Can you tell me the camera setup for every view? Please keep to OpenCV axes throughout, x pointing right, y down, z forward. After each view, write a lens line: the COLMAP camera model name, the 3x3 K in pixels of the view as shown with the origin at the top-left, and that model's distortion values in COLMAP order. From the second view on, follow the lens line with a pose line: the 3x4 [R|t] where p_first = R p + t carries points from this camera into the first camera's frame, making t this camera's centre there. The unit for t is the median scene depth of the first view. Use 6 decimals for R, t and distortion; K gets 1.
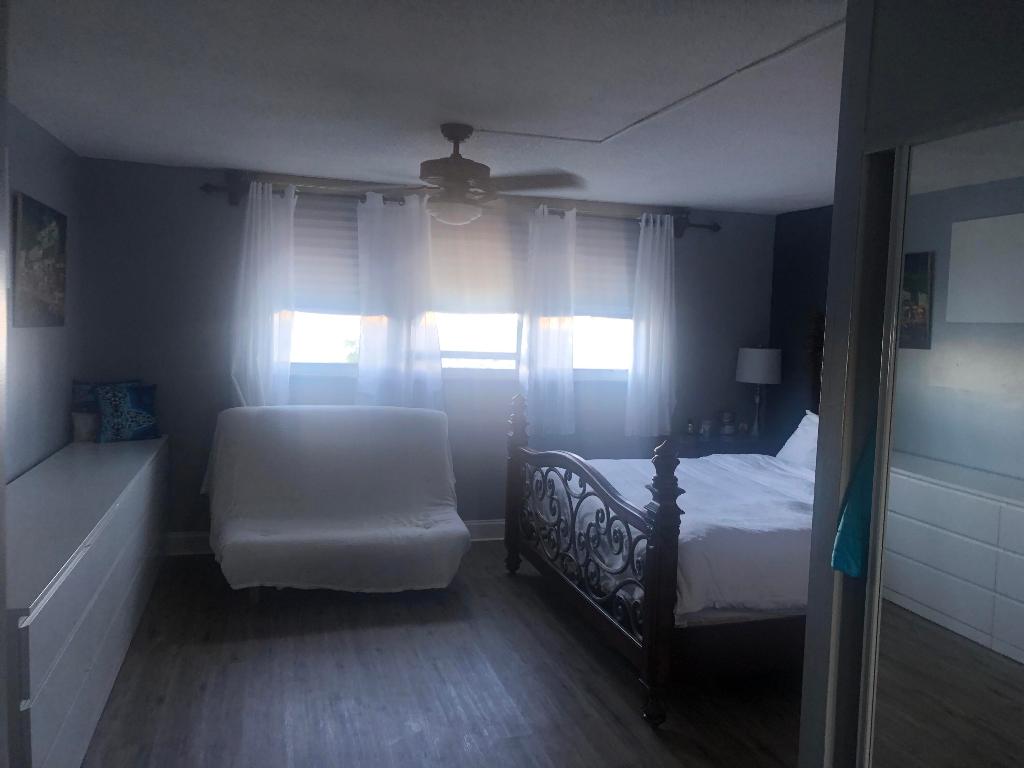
lens RADIAL K [[840.2, 0, 511.0], [0, 840.2, 399.9], [0, 0, 1]] dist [0.030463, 0.010772]
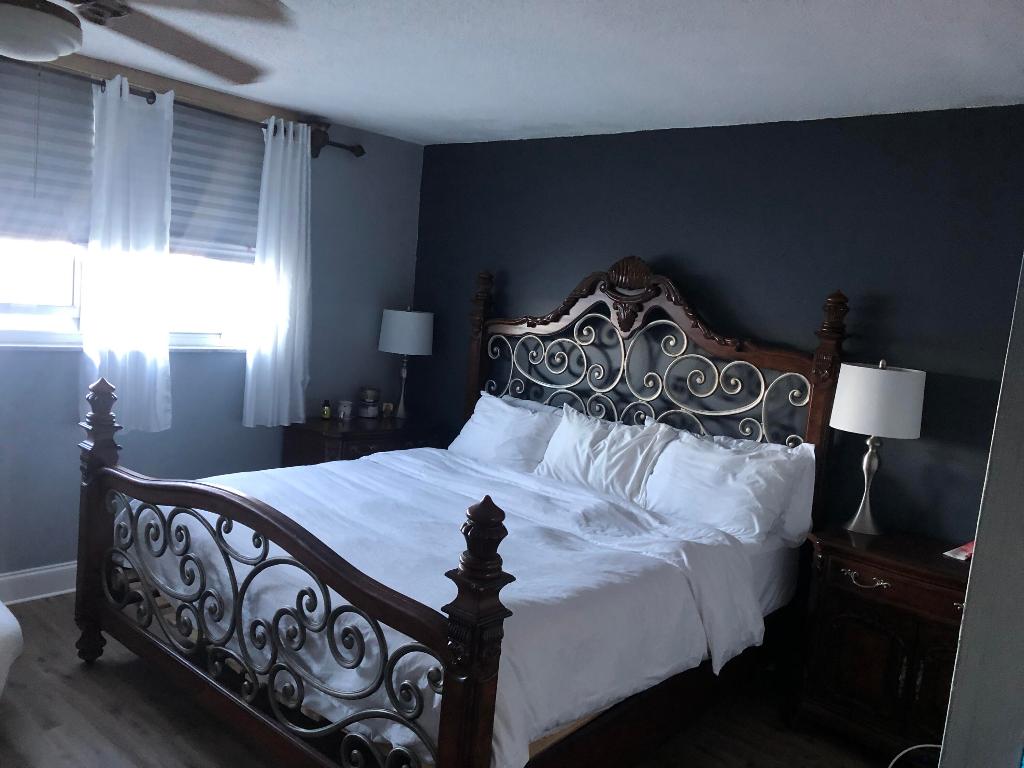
lens RADIAL K [[840.2, 0, 511.0], [0, 840.2, 399.9], [0, 0, 1]] dist [0.030463, 0.010772]
pose [[0.844913, -0.030701, 0.534021, -0.078353], [-0.005963, 0.997749, 0.066795, -0.041668], [-0.534870, -0.059621, 0.842828, 0.361164]]
